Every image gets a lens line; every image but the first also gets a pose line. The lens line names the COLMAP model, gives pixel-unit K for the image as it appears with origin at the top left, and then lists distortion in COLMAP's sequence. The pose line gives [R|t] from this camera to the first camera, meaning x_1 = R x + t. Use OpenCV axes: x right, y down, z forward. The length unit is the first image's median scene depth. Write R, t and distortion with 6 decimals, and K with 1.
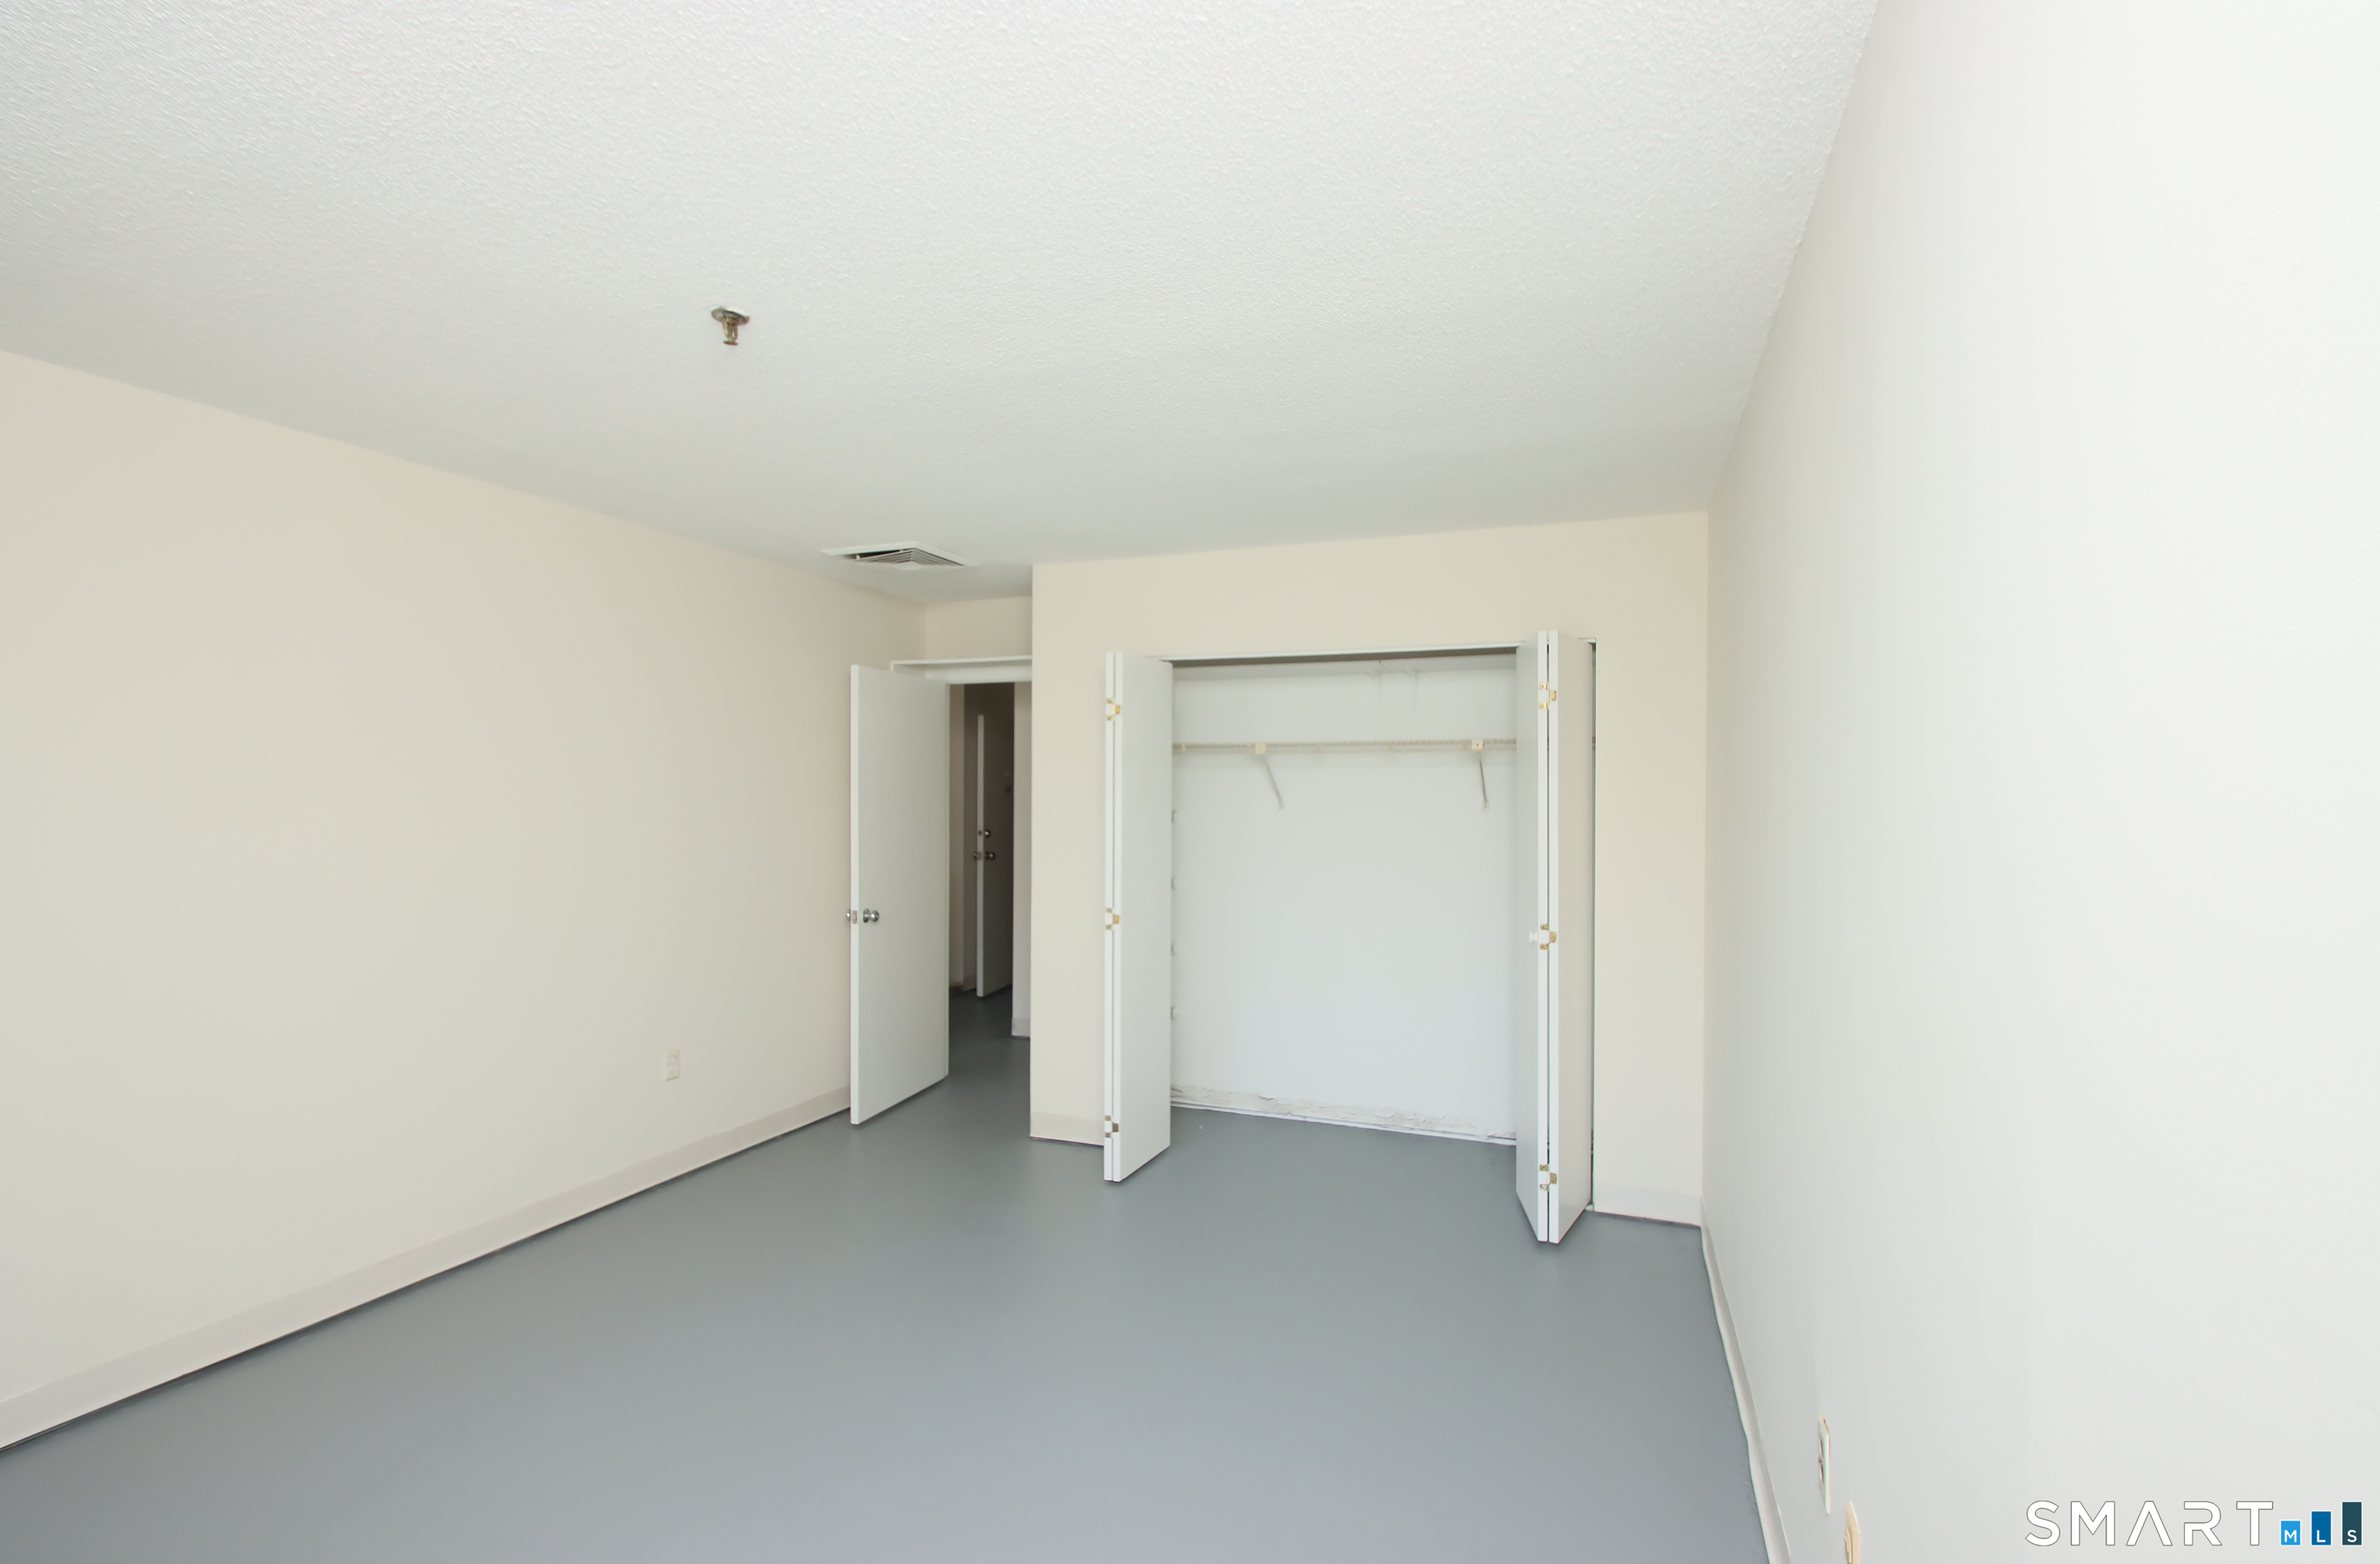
lens RADIAL K [[1085.7, 0, 1225.6], [0, 1085.7, 768.2], [0, 0, 1]] dist [-0.001463, -0.000392]
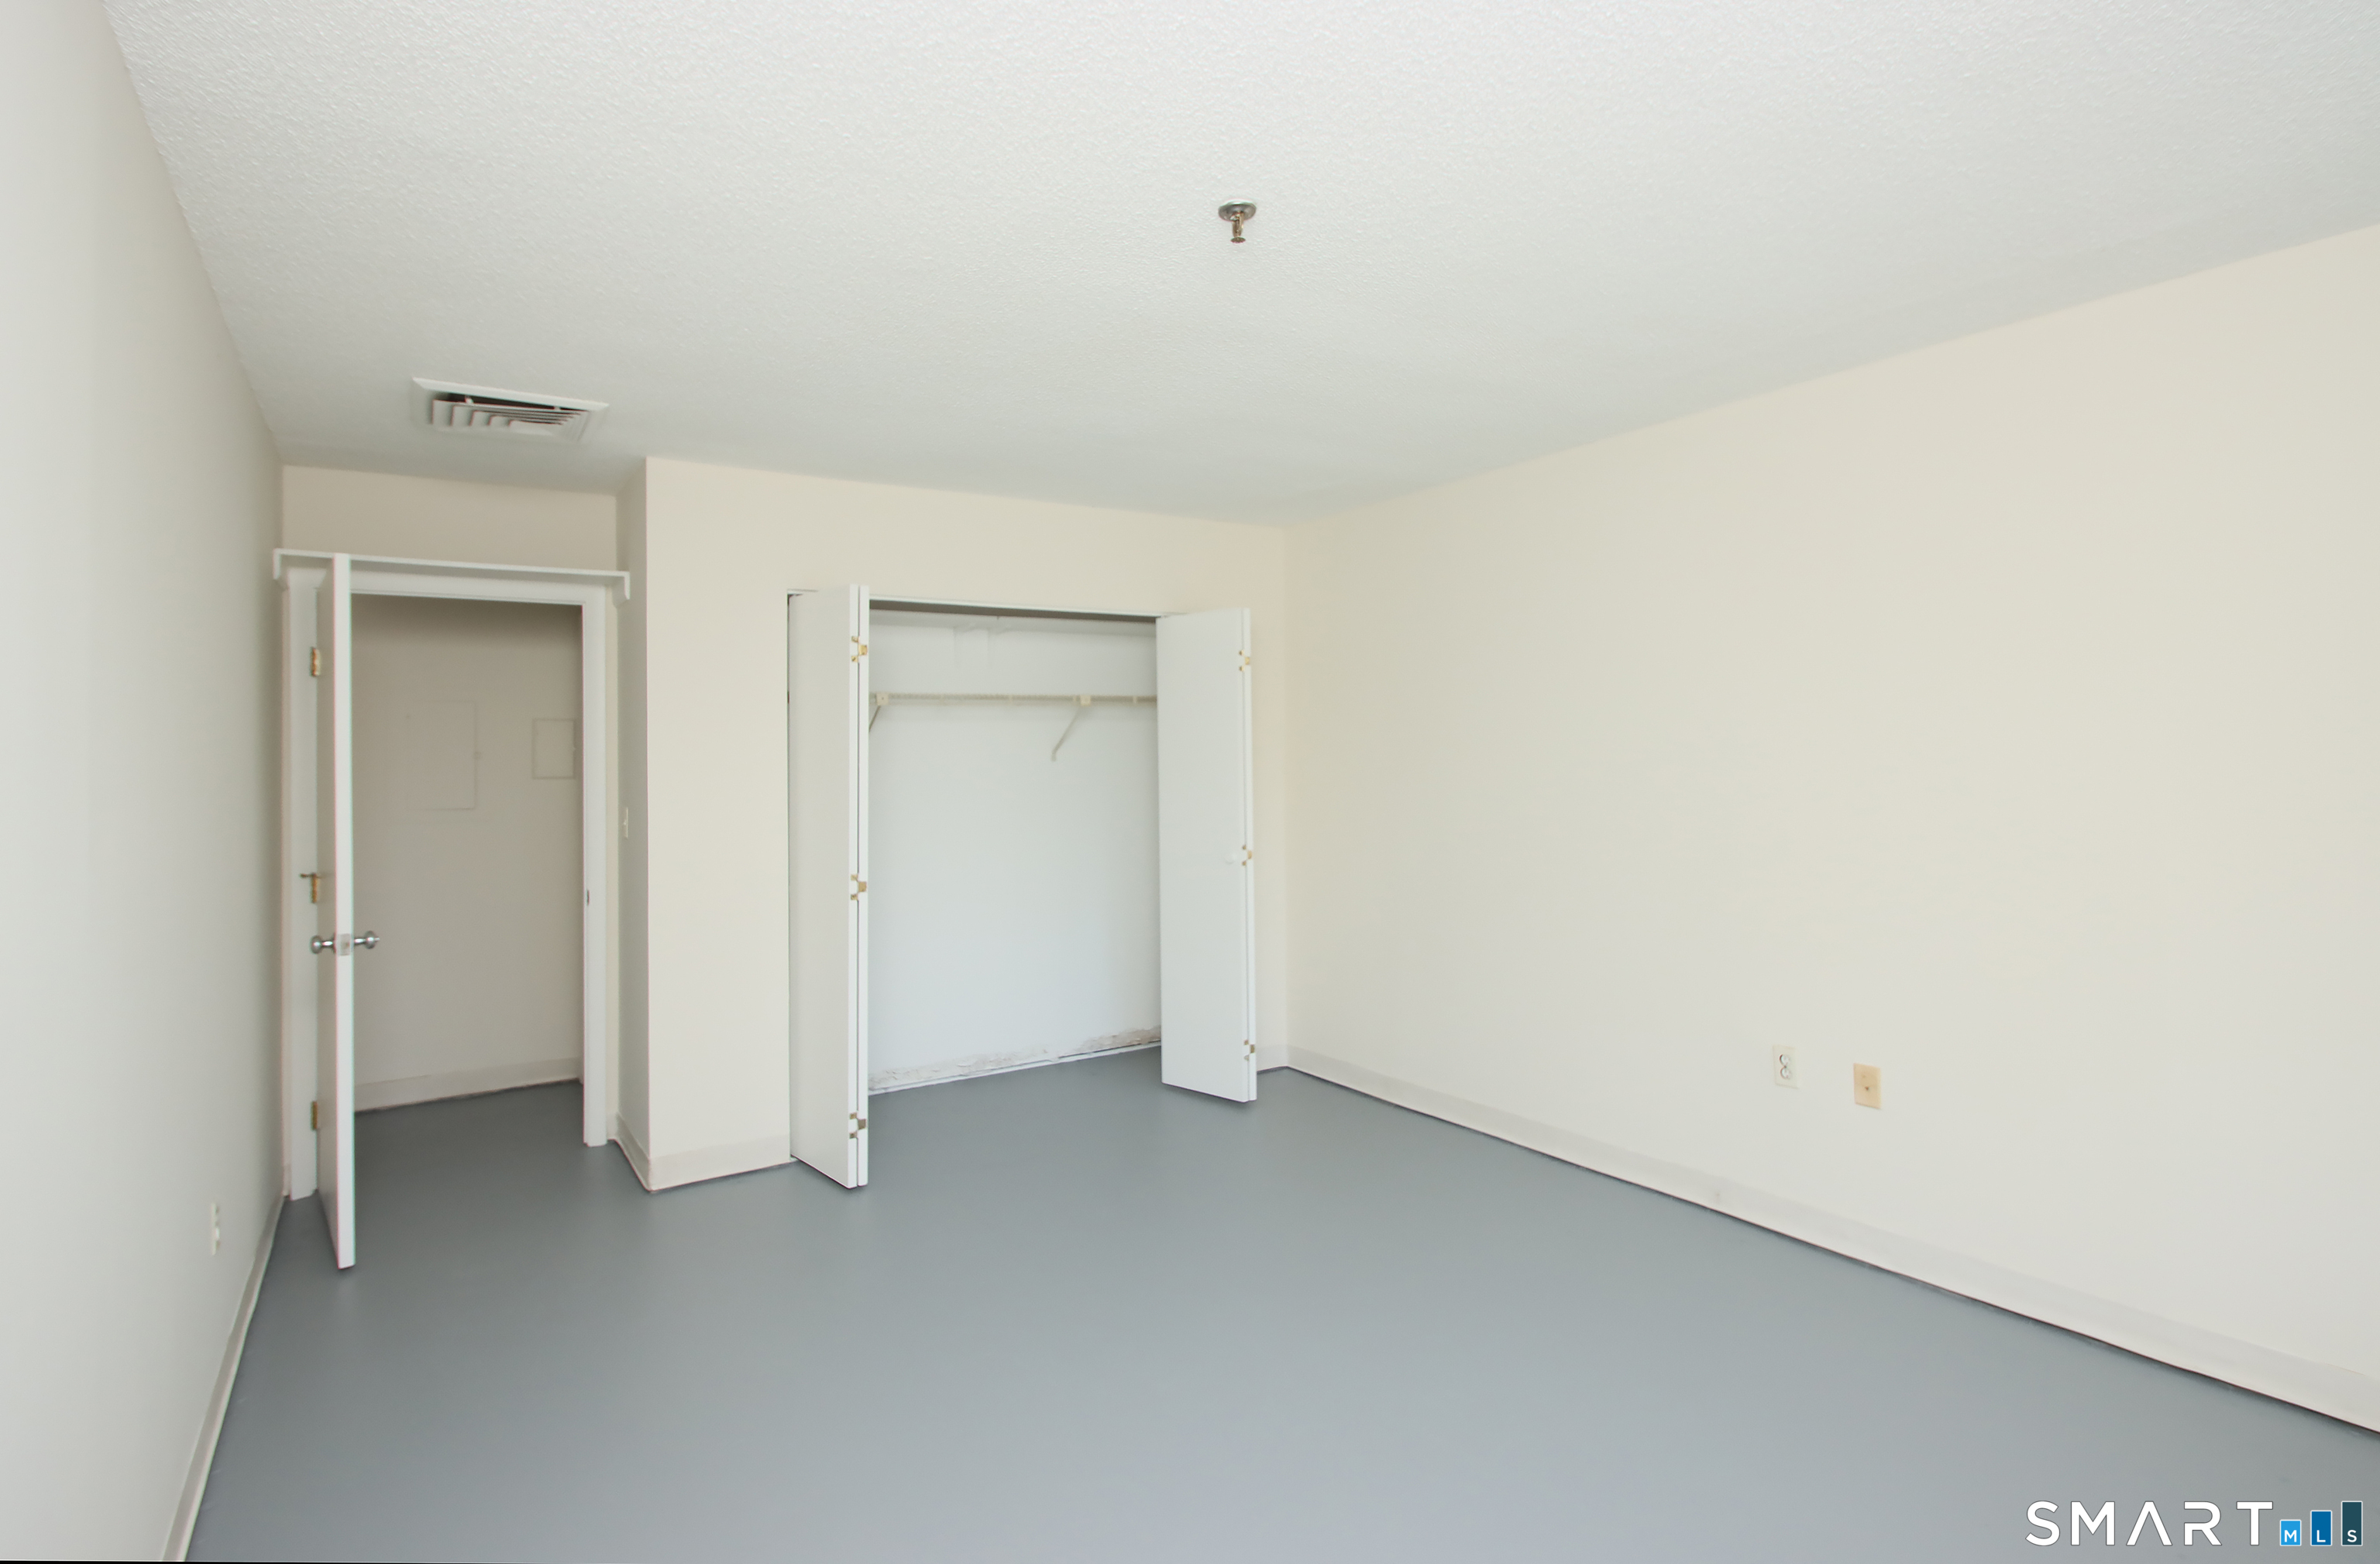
lens RADIAL K [[1085.7, 0, 1225.6], [0, 1085.7, 768.2], [0, 0, 1]] dist [-0.001463, -0.000392]
pose [[0.612845, -0.022463, 0.789884, -0.606702], [-0.005304, 0.999456, 0.032539, 0.011020], [-0.790185, -0.024131, 0.612393, 0.216731]]
